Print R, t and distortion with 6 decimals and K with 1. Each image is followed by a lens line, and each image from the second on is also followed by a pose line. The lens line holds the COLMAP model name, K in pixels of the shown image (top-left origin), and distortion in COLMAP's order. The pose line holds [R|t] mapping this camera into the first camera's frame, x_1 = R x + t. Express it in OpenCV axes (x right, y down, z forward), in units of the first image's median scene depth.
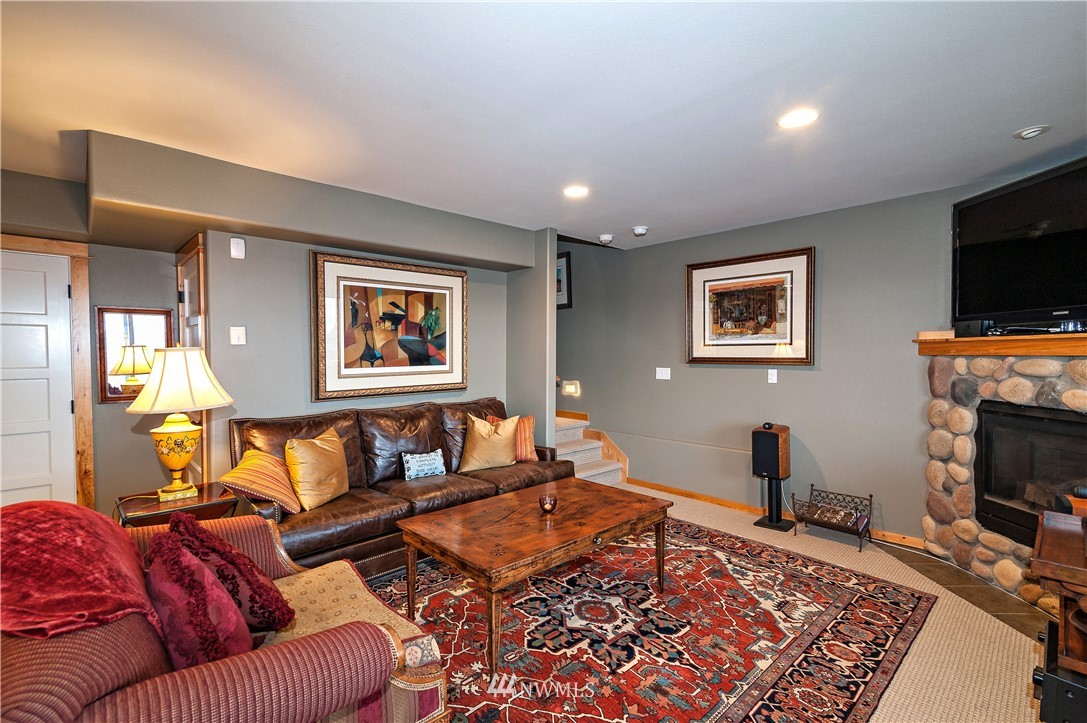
lens RADIAL K [[488.1, 0, 543.6], [0, 488.1, 364.0], [0, 0, 1]] dist [0.016121, -0.001466]
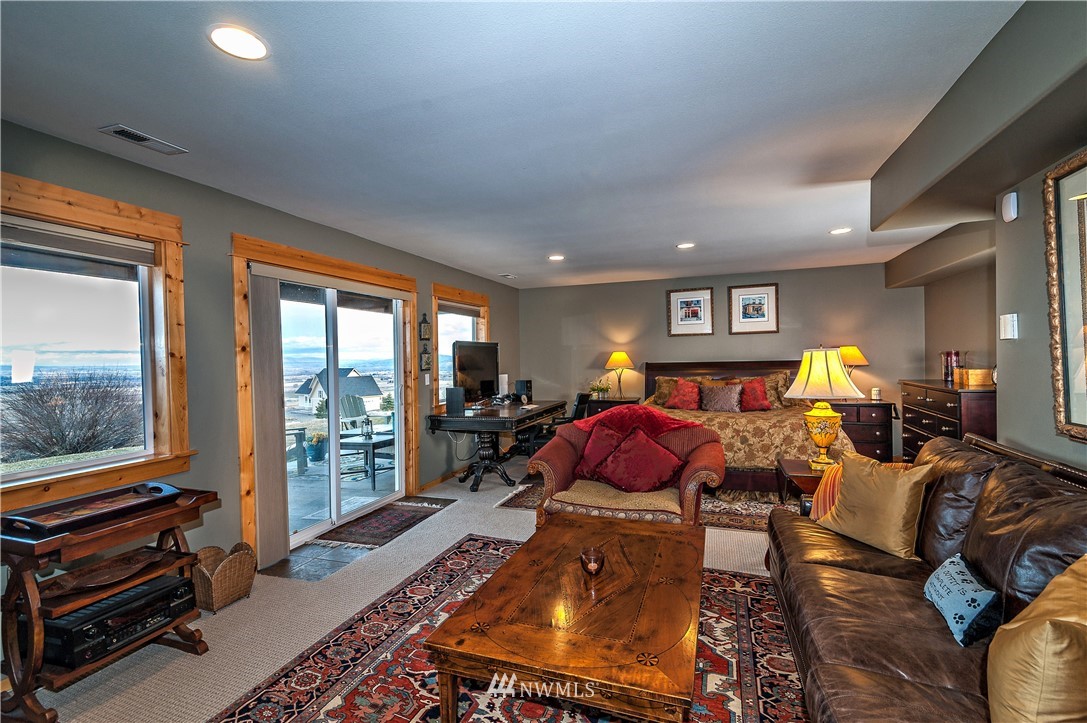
lens RADIAL K [[488.1, 0, 543.6], [0, 488.1, 364.0], [0, 0, 1]] dist [0.016121, -0.001466]
pose [[-0.891210, 0.029037, -0.452660, 0.455106], [0.012881, 0.999167, 0.038733, -0.053535], [0.453407, 0.028688, -0.890842, 1.823019]]
